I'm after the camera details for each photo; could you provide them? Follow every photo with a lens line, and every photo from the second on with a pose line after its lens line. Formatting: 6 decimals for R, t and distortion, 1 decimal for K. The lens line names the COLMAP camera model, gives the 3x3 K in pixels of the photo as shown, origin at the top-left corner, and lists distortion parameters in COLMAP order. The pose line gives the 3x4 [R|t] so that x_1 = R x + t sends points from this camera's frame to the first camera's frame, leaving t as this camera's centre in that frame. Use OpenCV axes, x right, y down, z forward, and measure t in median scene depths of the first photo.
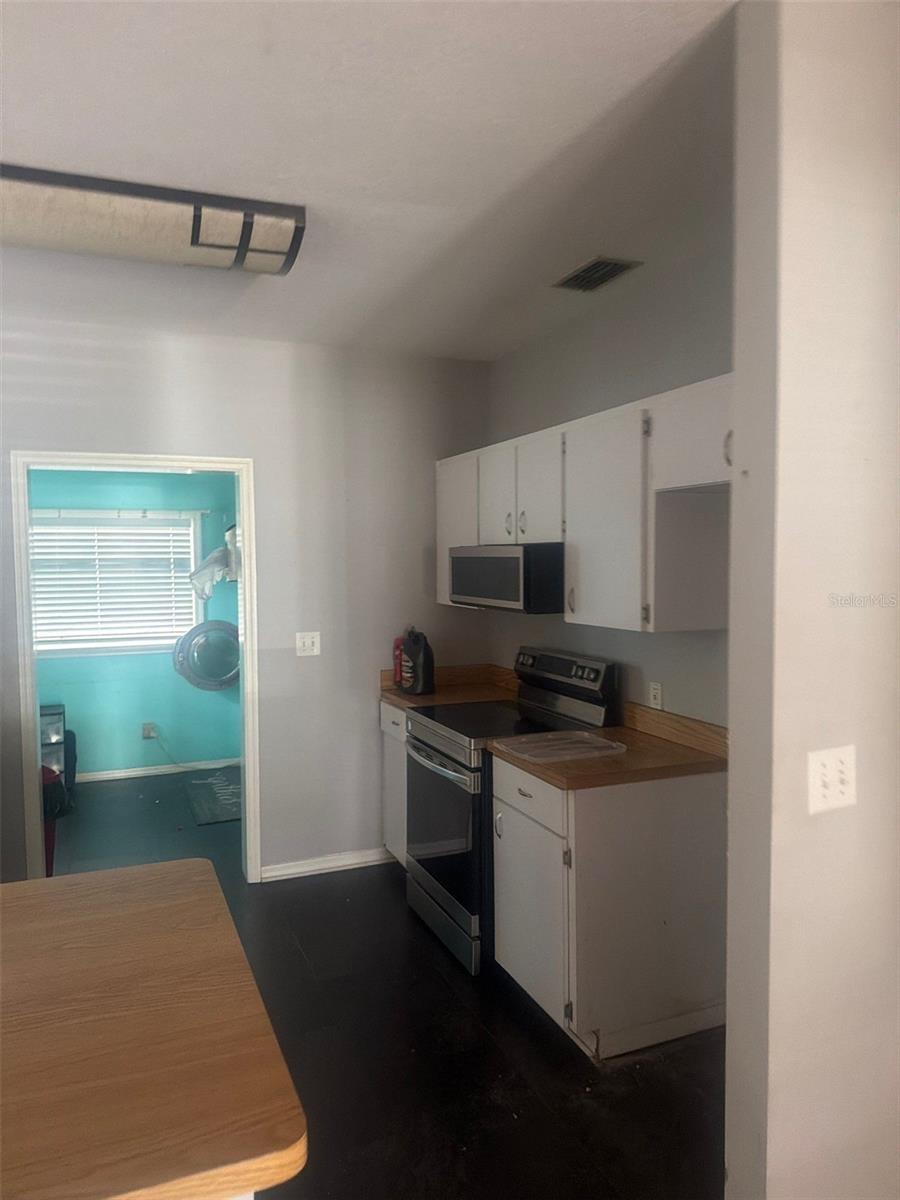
lens RADIAL K [[867.9, 0, 449.5], [0, 867.9, 600.6], [0, 0, 1]] dist [-0.001509, -0.000405]
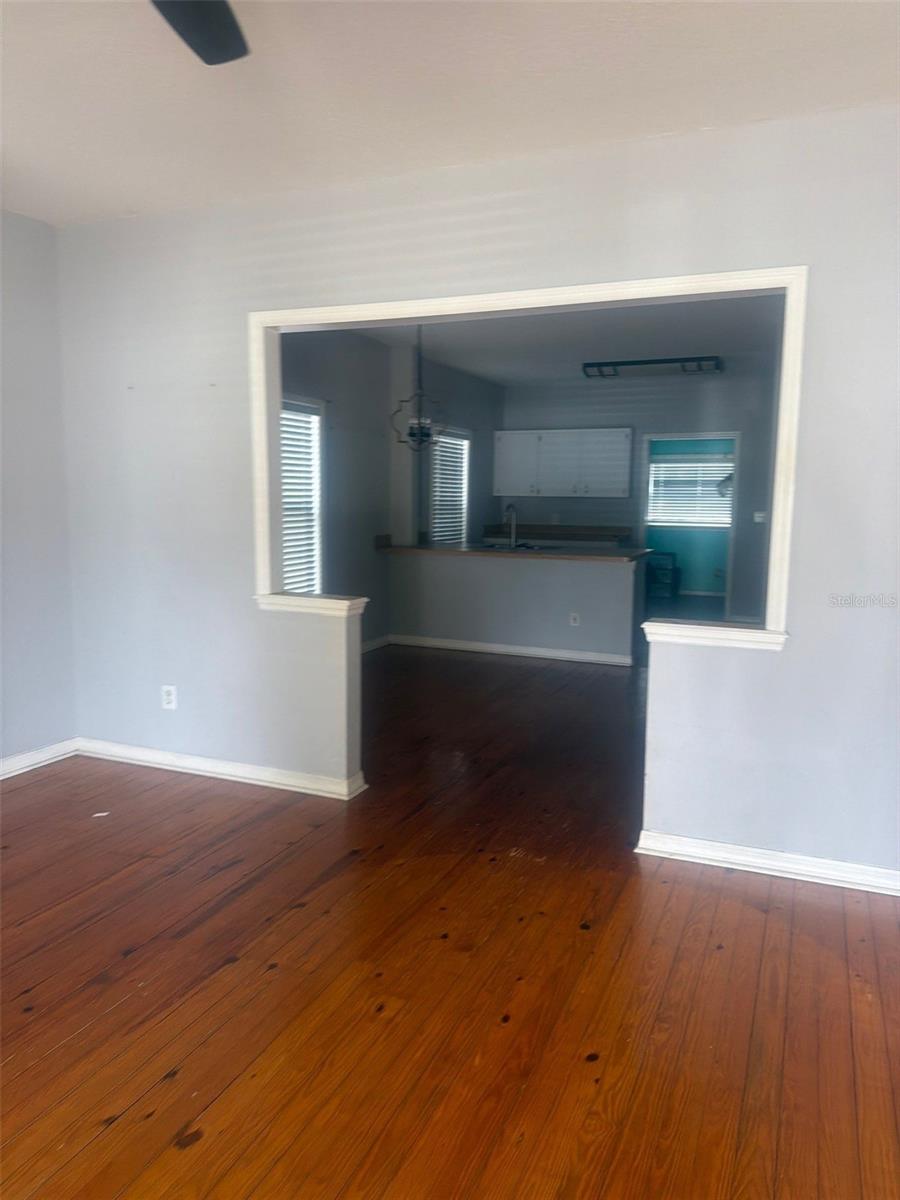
lens RADIAL K [[867.9, 0, 448.9], [0, 867.9, 600.2], [0, 0, 1]] dist [-0.001509, -0.000405]
pose [[0.708613, 0.104702, -0.697786, 0.578480], [-0.051894, 0.993984, 0.096447, 0.060996], [0.703686, -0.032133, 0.709784, -0.772588]]
